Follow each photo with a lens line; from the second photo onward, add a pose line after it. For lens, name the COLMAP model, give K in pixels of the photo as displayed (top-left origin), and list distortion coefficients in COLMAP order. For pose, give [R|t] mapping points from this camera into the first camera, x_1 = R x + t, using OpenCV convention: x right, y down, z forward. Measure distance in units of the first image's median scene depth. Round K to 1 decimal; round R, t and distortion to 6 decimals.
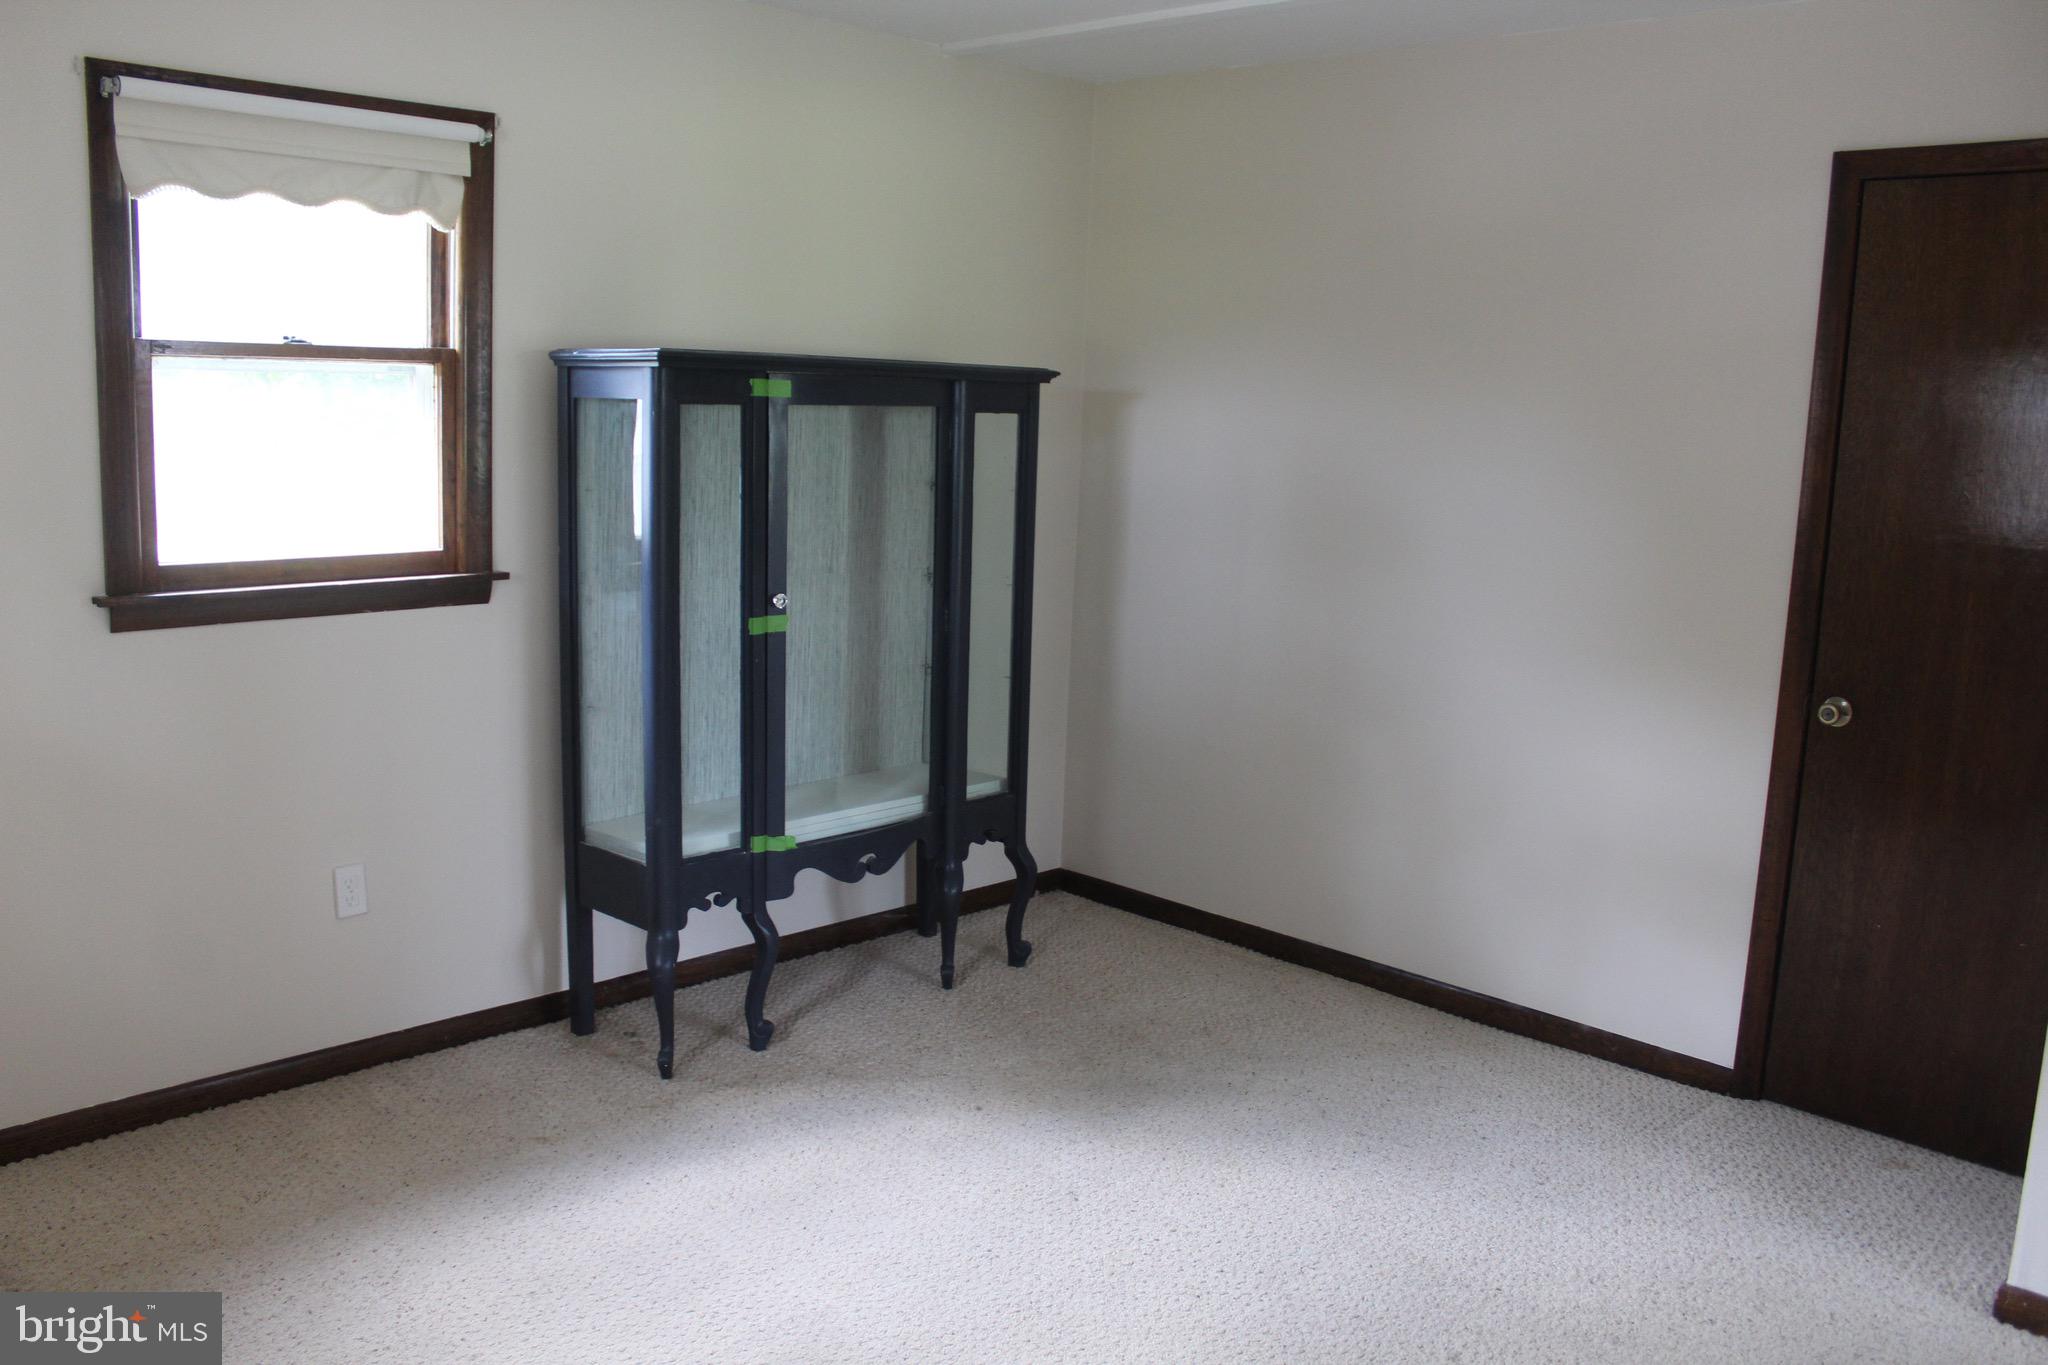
lens RADIAL K [[1696.3, 0, 1004.0], [0, 1696.3, 660.9], [0, 0, 1]] dist [-0.159927, 0.136738]
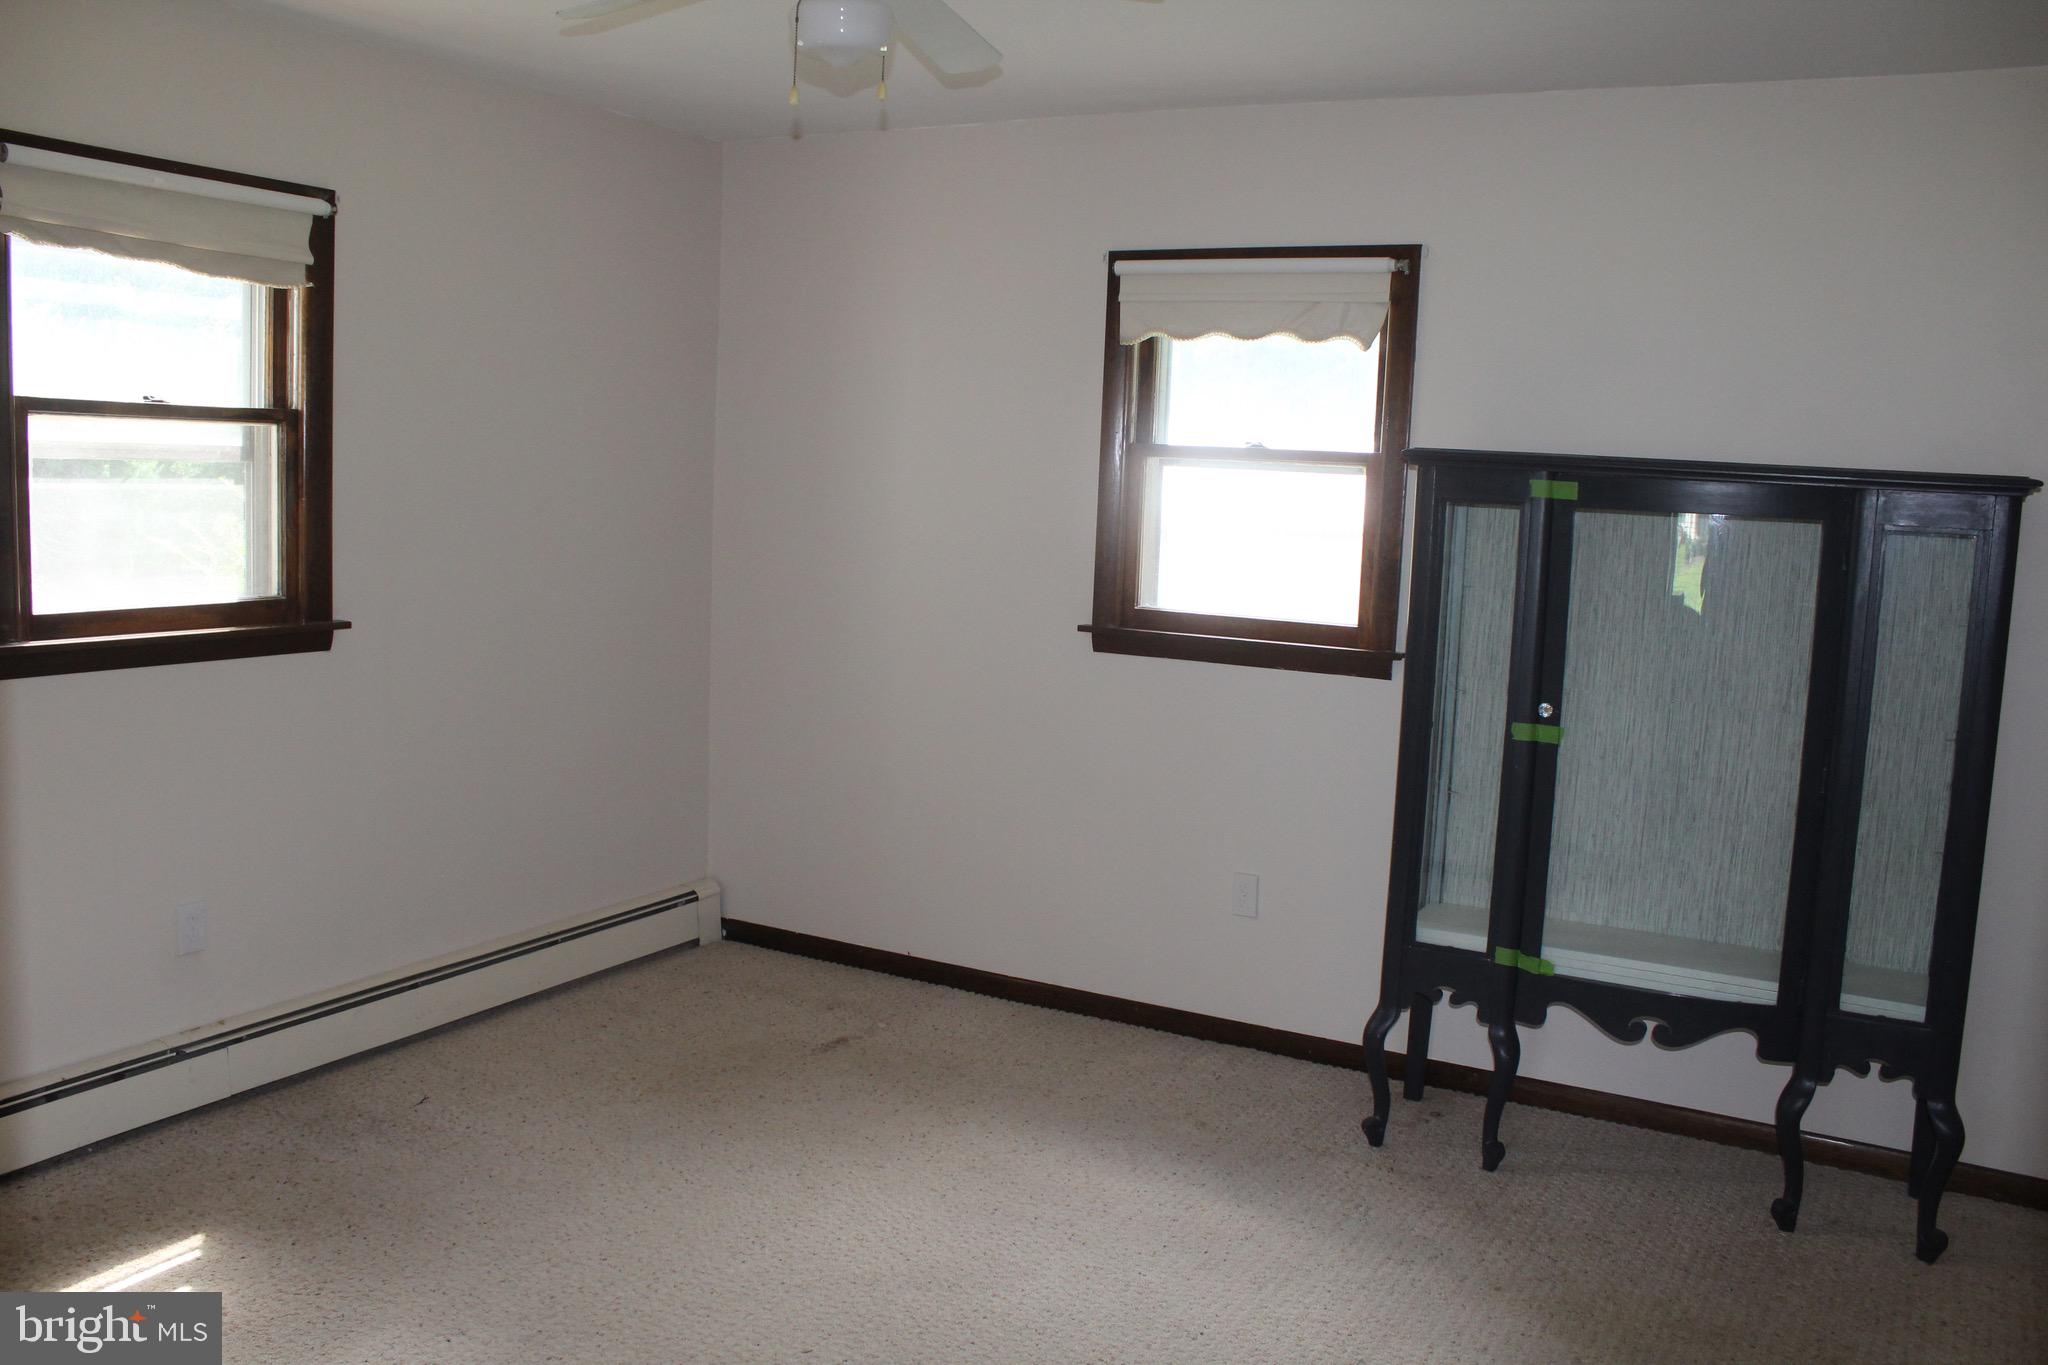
lens RADIAL K [[1725.1, 0, 1024.0], [0, 1725.1, 682.5], [0, 0, 1]] dist [-0.006739, -0.003080]
pose [[0.276410, 0.098776, -0.955950, 0.727842], [-0.186826, 0.981250, 0.047370, -0.042320], [0.942706, 0.165503, 0.289681, 0.434795]]
